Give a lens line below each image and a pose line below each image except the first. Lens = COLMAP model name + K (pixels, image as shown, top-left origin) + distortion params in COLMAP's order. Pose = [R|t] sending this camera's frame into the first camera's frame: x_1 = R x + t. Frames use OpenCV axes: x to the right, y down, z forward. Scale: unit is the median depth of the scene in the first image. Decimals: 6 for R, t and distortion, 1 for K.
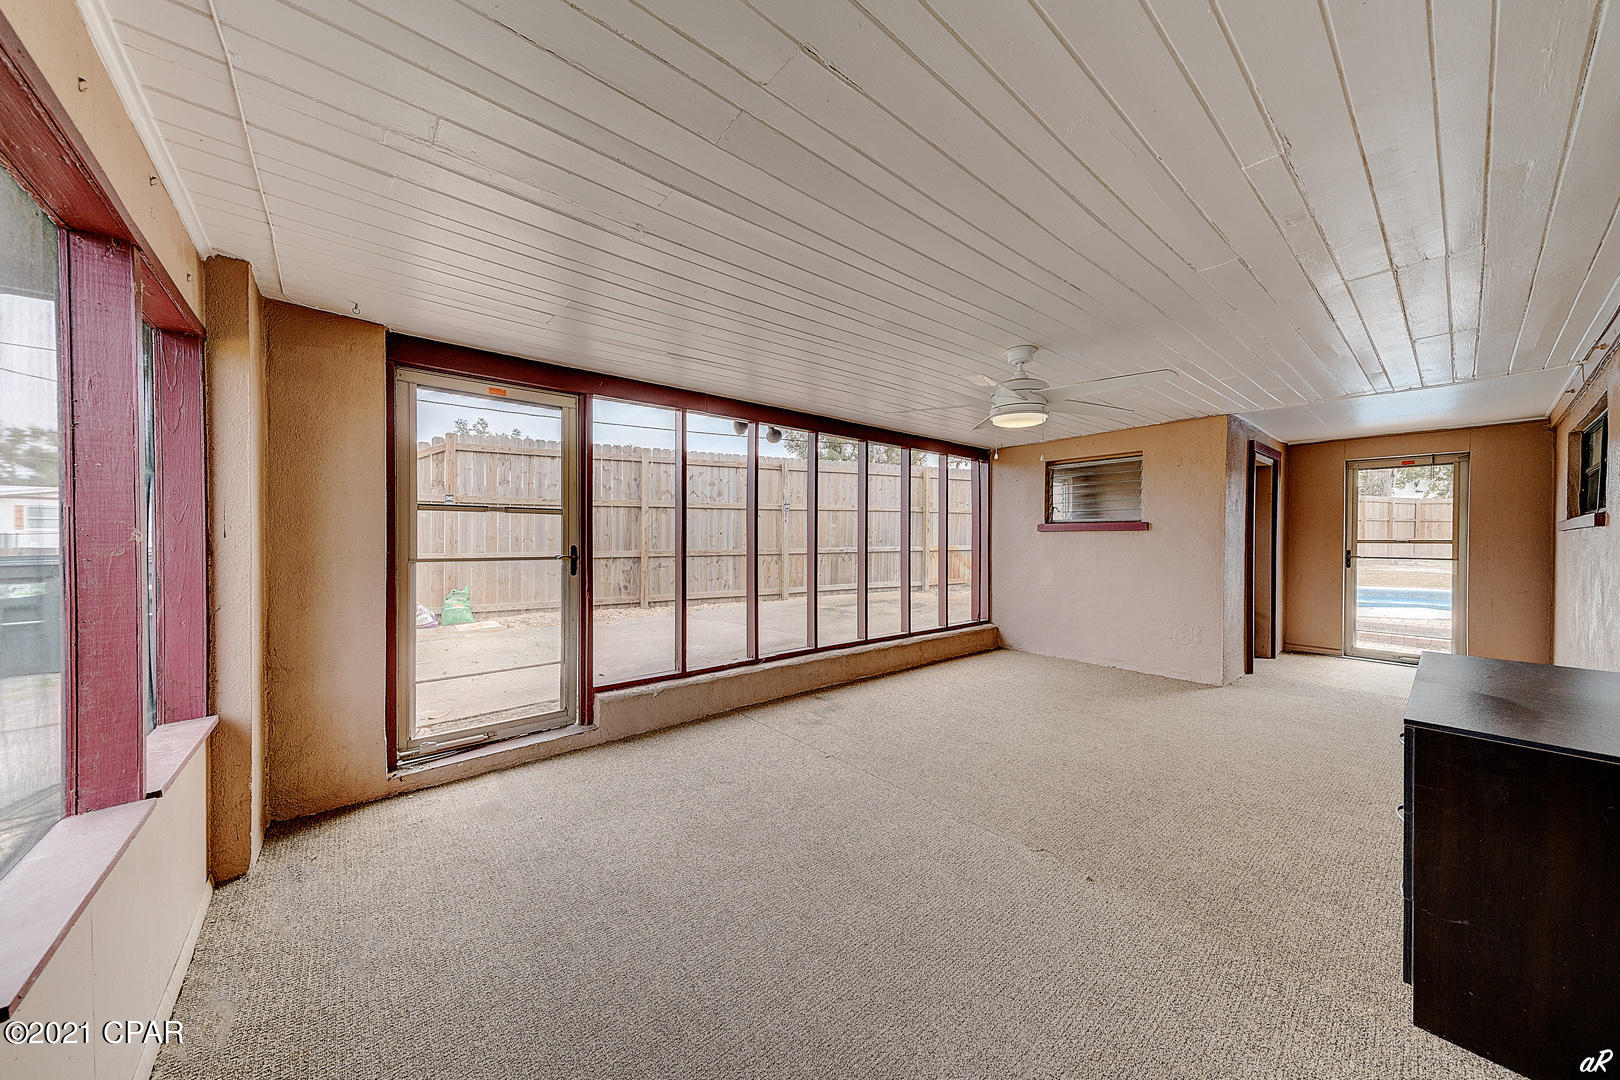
lens RADIAL K [[541.0, 0, 807.3], [0, 541.0, 540.2], [0, 0, 1]] dist [0.024320, -0.003506]
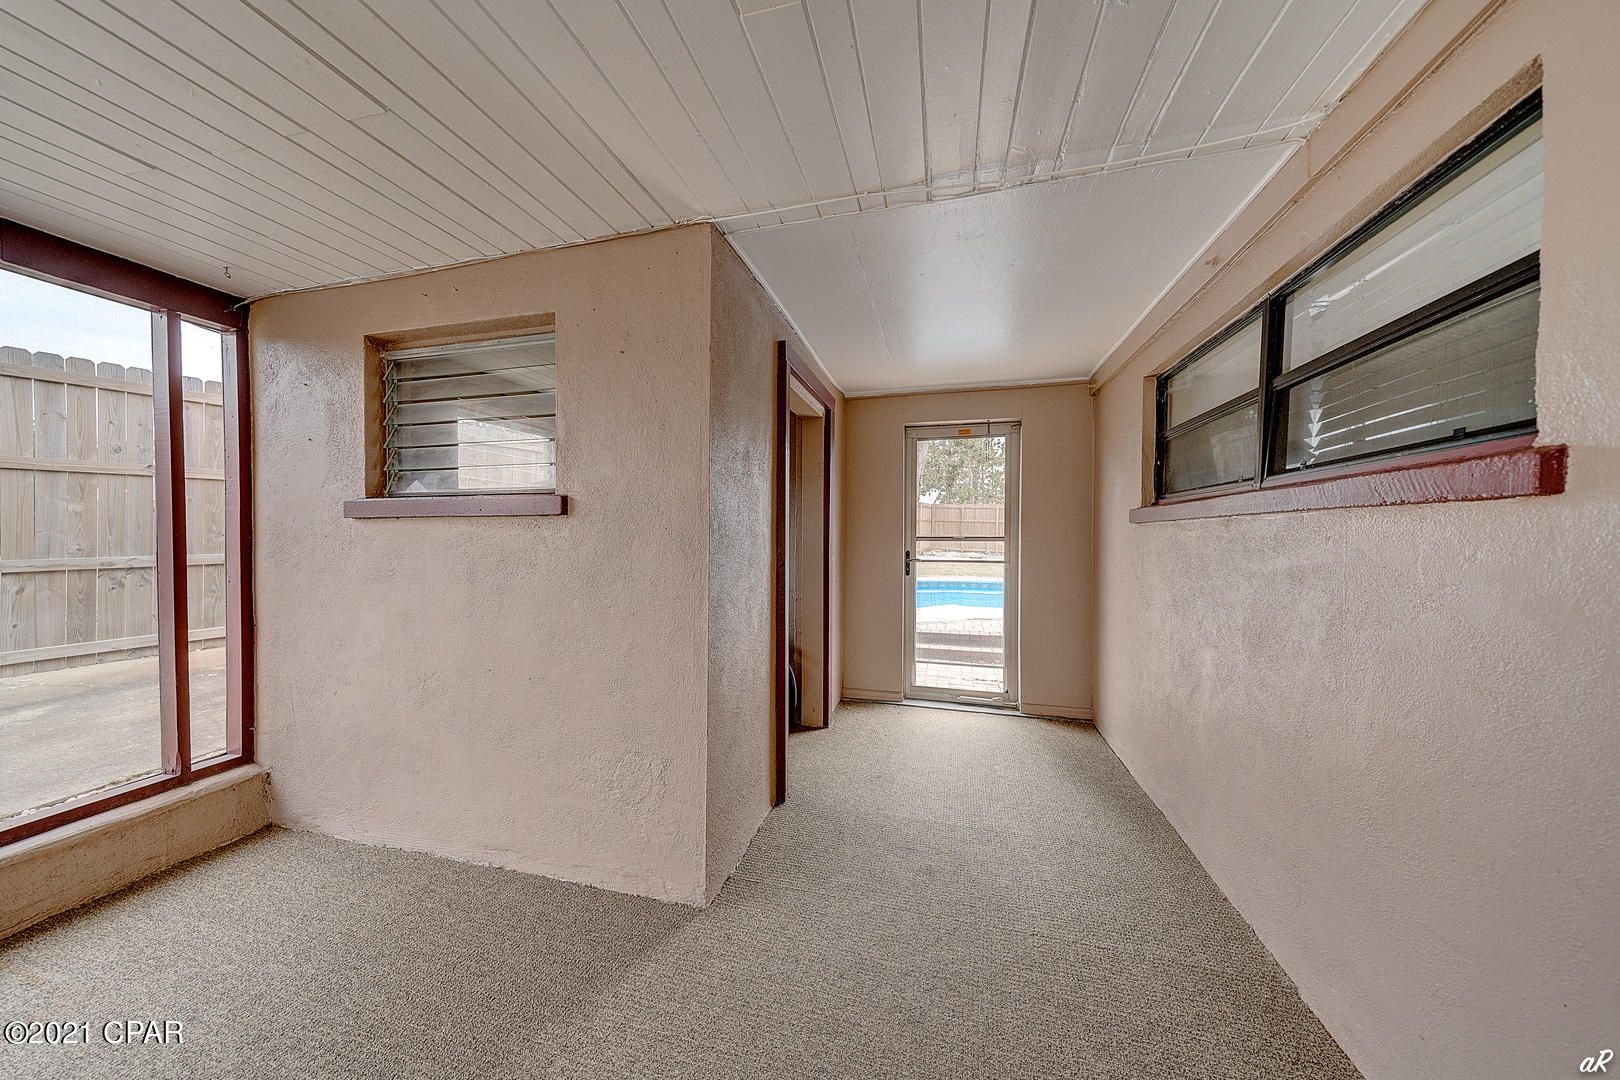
lens RADIAL K [[541.0, 0, 807.3], [0, 541.0, 540.2], [0, 0, 1]] dist [0.024320, -0.003506]
pose [[0.816013, -0.009275, 0.577959, 0.474228], [0.005696, 0.999952, 0.008004, -0.002399], [-0.578005, -0.003240, 0.816027, 0.508736]]
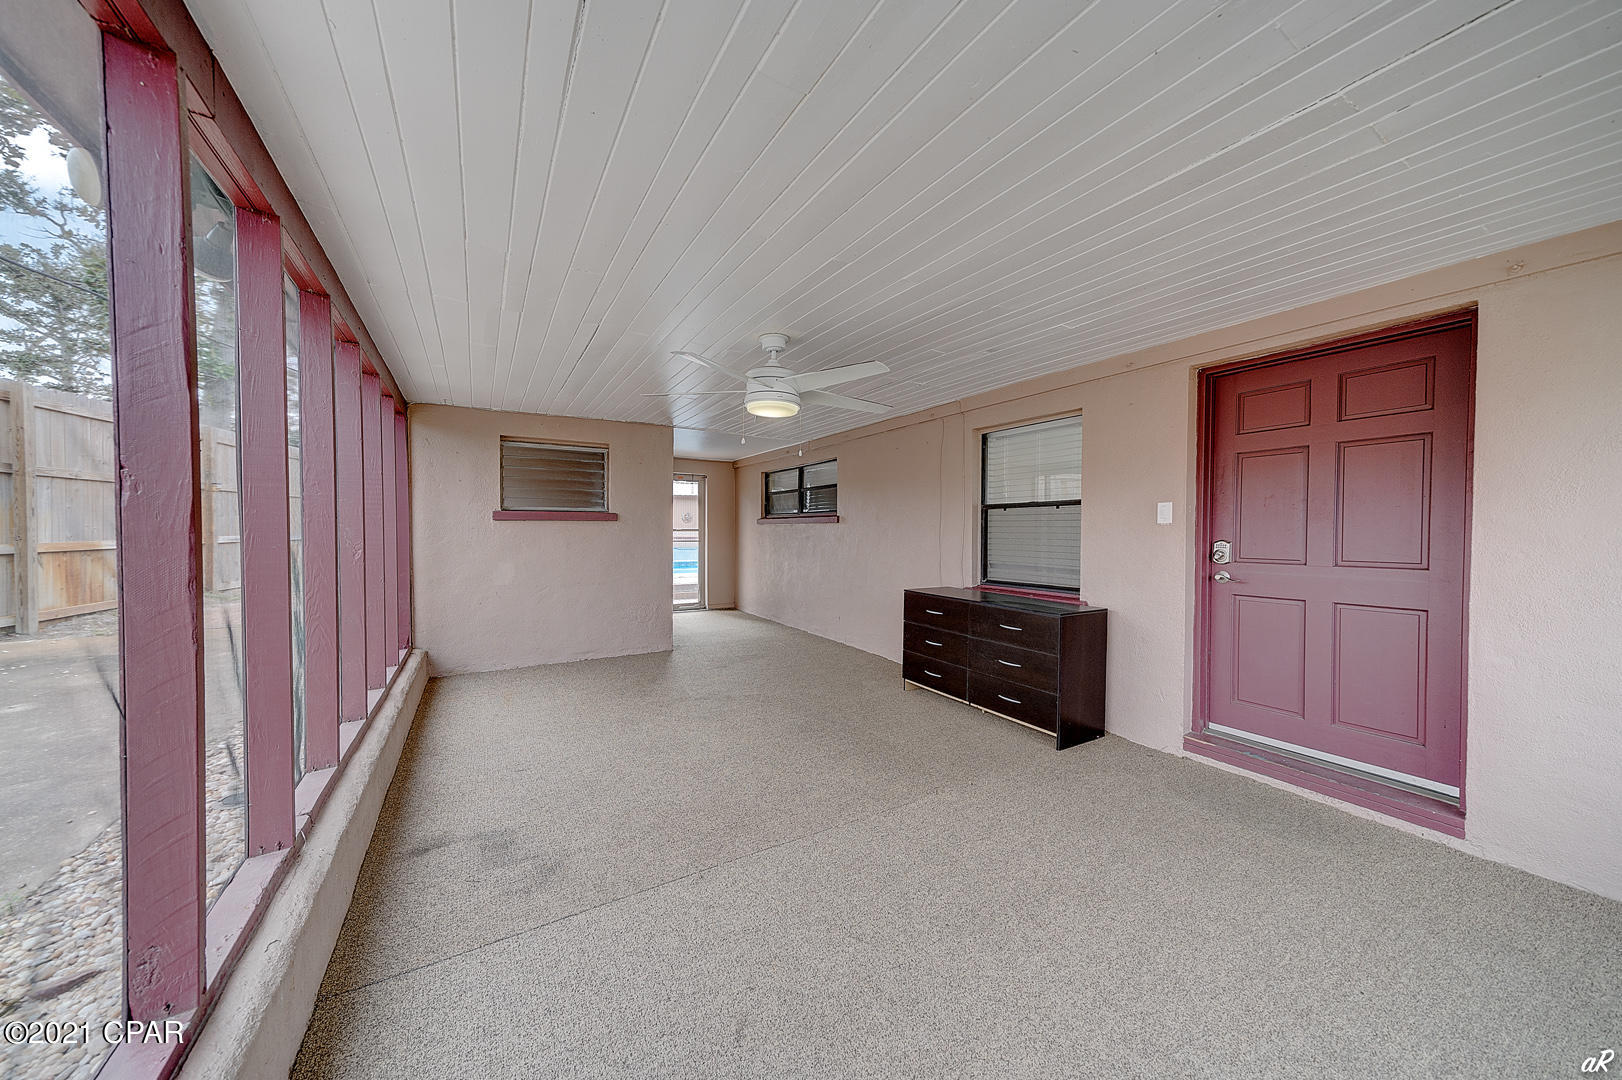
lens RADIAL K [[533.2, 0, 811.0], [0, 533.2, 540.0], [0, 0, 1]] dist [0.006092, -0.003228]
pose [[0.147730, -0.023255, 0.988754, -0.292328], [0.002004, 0.999729, 0.023214, -0.003923], [-0.989026, -0.001448, 0.147737, 0.414570]]
